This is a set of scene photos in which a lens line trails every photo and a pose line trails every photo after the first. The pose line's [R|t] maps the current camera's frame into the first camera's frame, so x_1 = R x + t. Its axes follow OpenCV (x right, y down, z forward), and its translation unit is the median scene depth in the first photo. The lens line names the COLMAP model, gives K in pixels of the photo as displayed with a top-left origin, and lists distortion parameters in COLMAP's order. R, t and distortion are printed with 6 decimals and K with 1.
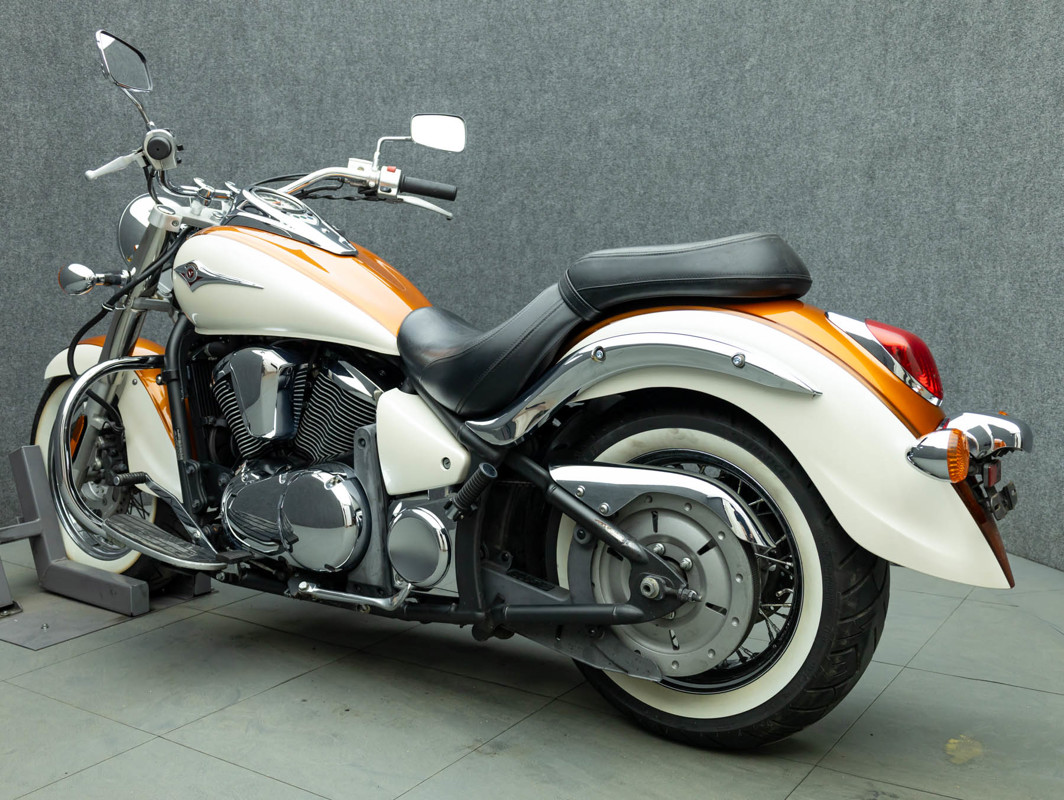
lens RADIAL K [[1064.6, 0, 539.9], [0, 1064.6, 395.4], [0, 0, 1]] dist [0.000017, 0.000000]
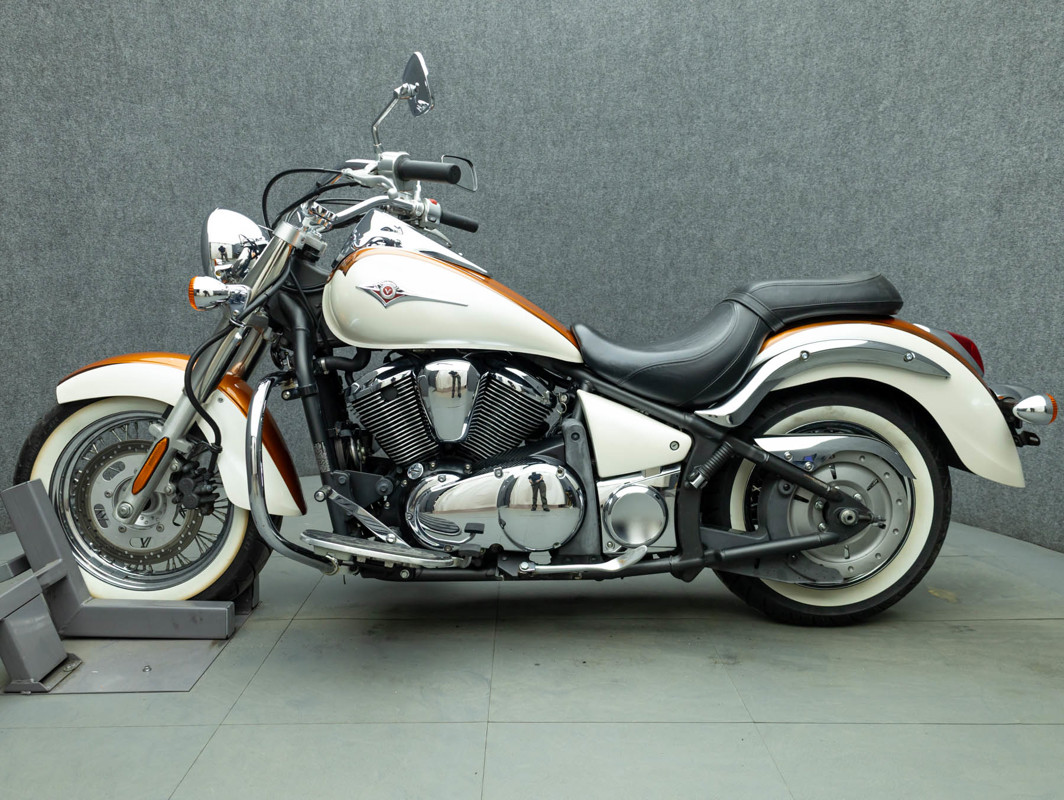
lens RADIAL K [[856.9, 0, 531.6], [0, 856.9, 398.1], [0, 0, 1]] dist [0.033778, -0.000869]
pose [[0.982914, 0.046614, -0.178066, 0.013125], [-0.043928, 0.998854, 0.019000, -0.011401], [0.178747, -0.010854, 0.983835, 0.052695]]
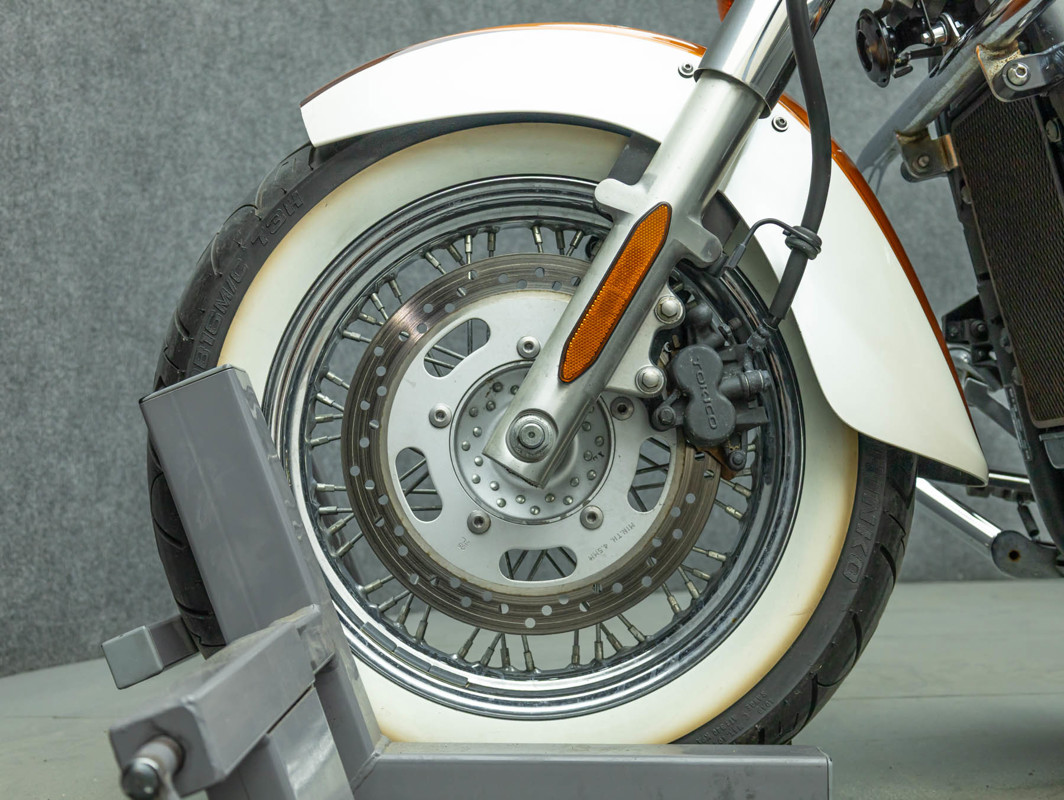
lens RADIAL K [[1285.8, 0, 541.4], [0, 1285.8, 396.4], [0, 0, 1]] dist [0.026701, 0.000000]
pose [[0.971601, -0.006381, -0.236540, -0.243037], [-0.028892, 0.988958, -0.145356, 0.098969], [0.234856, 0.148062, 0.960688, 0.271413]]
